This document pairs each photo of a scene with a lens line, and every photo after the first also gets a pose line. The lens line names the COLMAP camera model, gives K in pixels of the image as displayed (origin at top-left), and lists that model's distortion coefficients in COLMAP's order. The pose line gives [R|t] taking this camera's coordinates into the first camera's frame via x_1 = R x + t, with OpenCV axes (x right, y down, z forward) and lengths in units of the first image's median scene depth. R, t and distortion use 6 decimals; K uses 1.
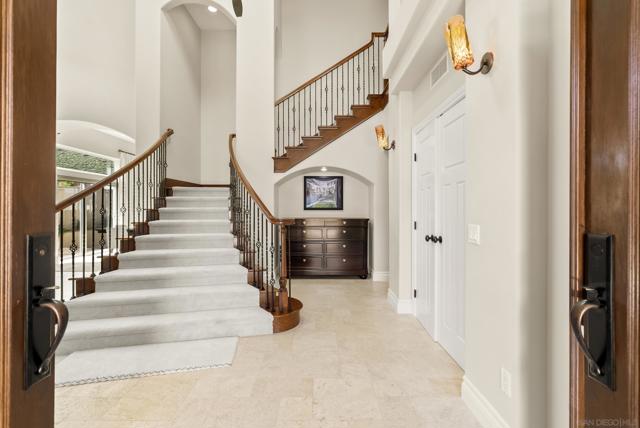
lens RADIAL K [[294.5, 0, 320.0], [0, 294.5, 214.0], [0, 0, 1]] dist [0.000839, 0.001280]
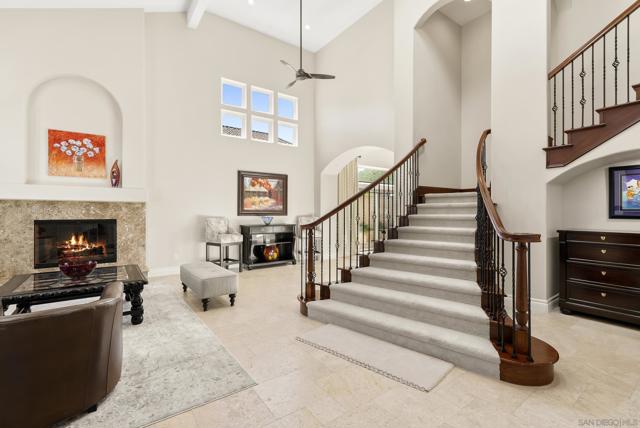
lens RADIAL K [[294.5, 0, 320.0], [0, 294.5, 214.0], [0, 0, 1]] dist [0.000839, 0.001280]
pose [[0.587576, 0.004943, -0.809154, 0.117199], [-0.025300, 0.999605, -0.012265, -0.001540], [0.808774, 0.027679, 0.587469, 0.106533]]
